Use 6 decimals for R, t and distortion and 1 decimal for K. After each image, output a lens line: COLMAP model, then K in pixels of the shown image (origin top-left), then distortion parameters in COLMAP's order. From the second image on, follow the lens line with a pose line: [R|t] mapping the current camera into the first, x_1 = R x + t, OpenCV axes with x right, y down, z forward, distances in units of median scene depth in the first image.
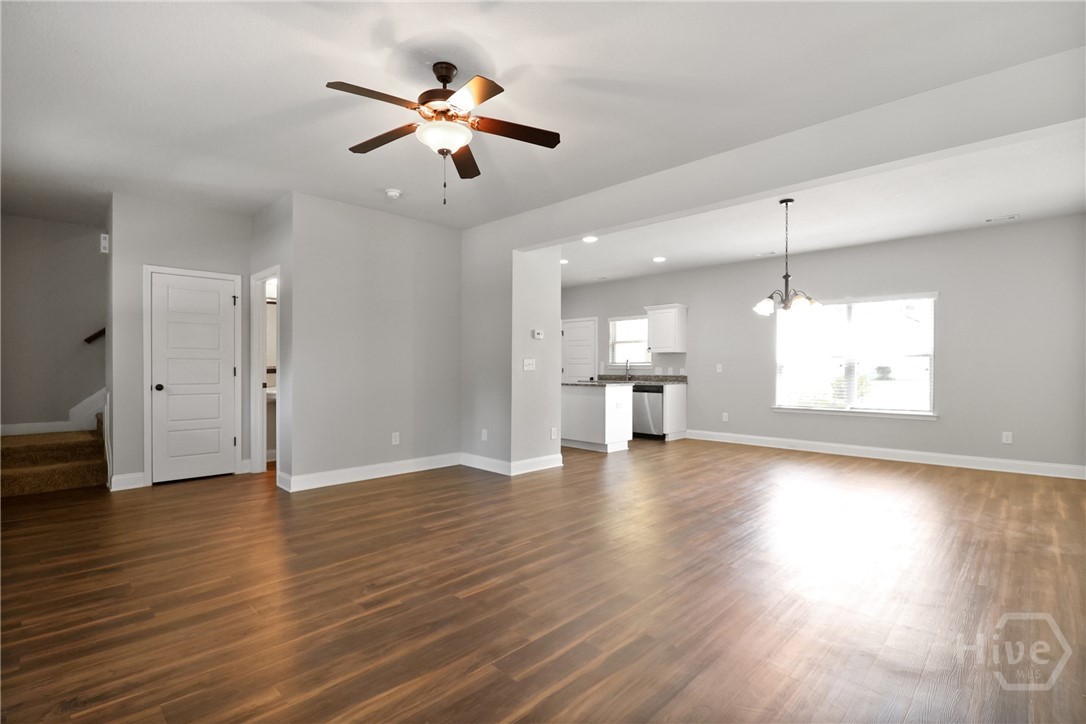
lens RADIAL K [[516.9, 0, 529.5], [0, 516.9, 372.2], [0, 0, 1]] dist [-0.008415, -0.003082]
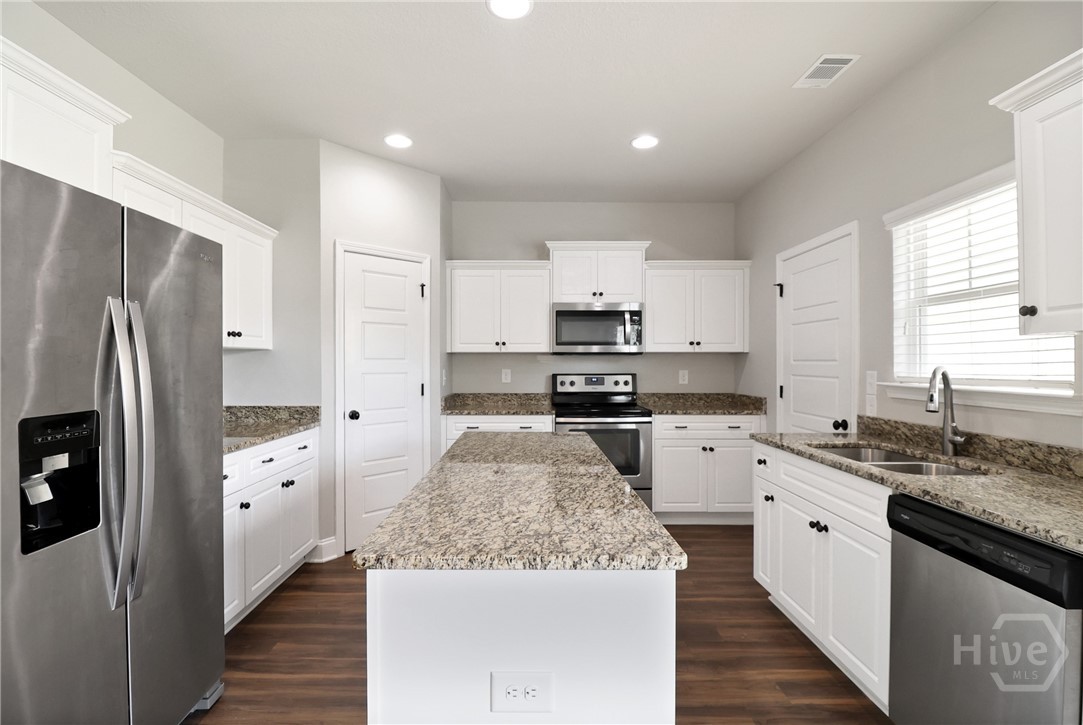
lens RADIAL K [[515.4, 0, 527.8], [0, 515.4, 363.3], [0, 0, 1]] dist [-0.008415, -0.003082]
pose [[0.707488, 0.001262, -0.706724, 0.249254], [-0.005707, 0.999976, -0.003928, -0.027158], [0.706702, 0.006812, 0.707478, 0.790356]]
